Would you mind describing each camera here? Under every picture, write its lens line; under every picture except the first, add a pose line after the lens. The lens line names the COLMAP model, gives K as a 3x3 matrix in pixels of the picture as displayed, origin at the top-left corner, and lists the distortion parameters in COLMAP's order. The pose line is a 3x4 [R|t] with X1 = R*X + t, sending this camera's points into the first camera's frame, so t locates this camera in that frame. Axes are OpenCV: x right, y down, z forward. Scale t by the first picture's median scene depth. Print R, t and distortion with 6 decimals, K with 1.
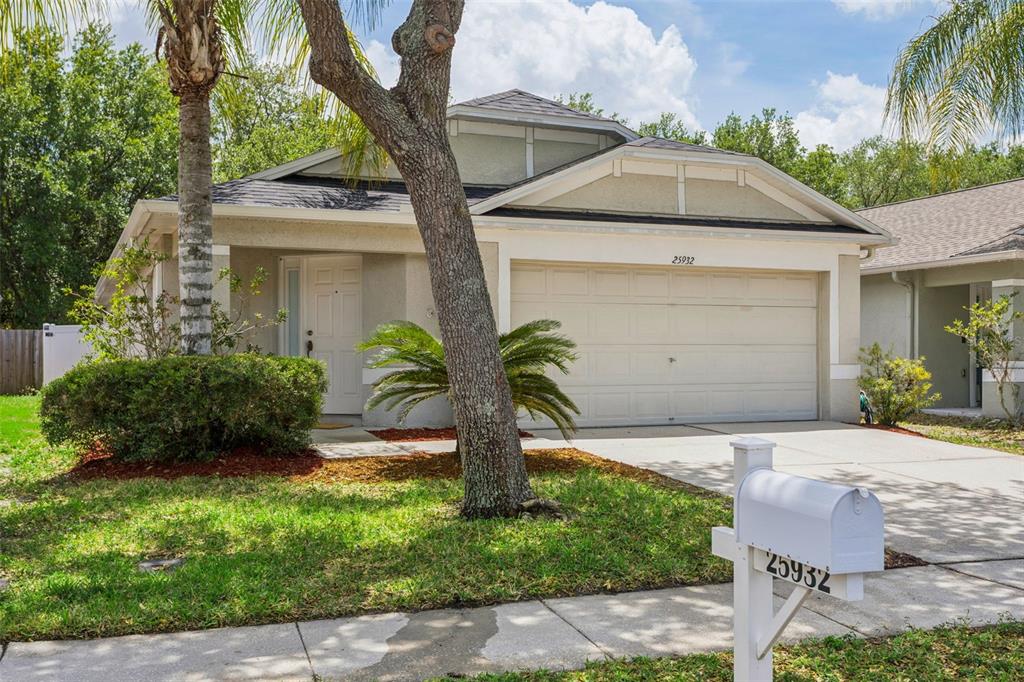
lens RADIAL K [[862.7, 0, 509.8], [0, 862.7, 342.6], [0, 0, 1]] dist [-0.013239, 0.006193]
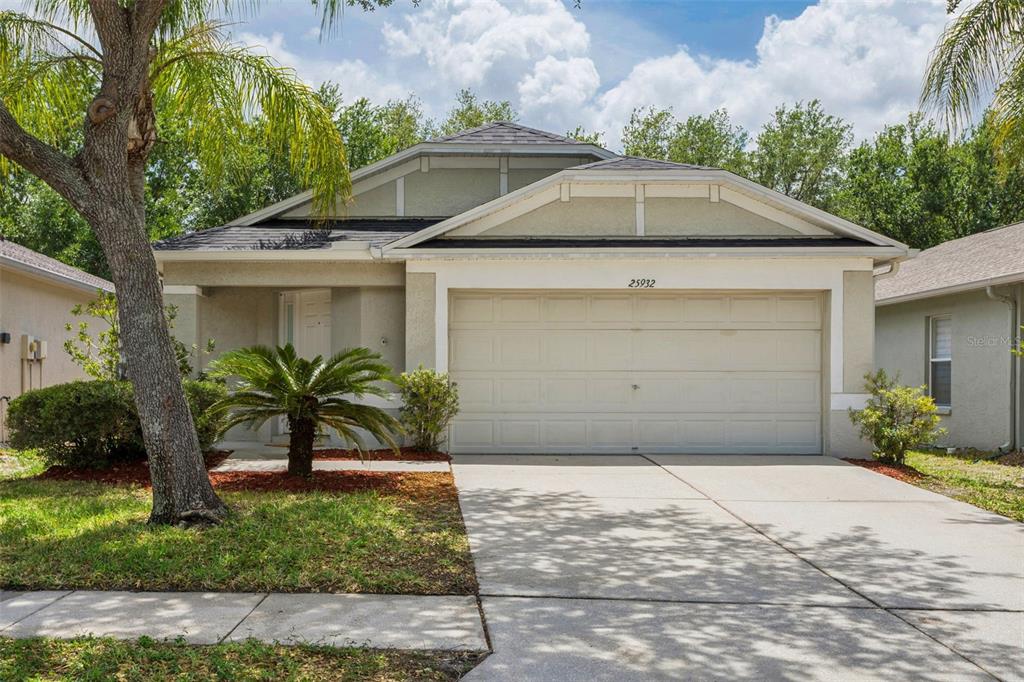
lens RADIAL K [[862.7, 0, 479.0], [0, 862.7, 362.6], [0, 0, 1]] dist [-0.013239, 0.006193]
pose [[0.939897, -0.002225, -0.341452, 0.358031], [0.000114, 0.999981, -0.006203, -0.001240], [0.341459, 0.005791, 0.939879, 0.035382]]
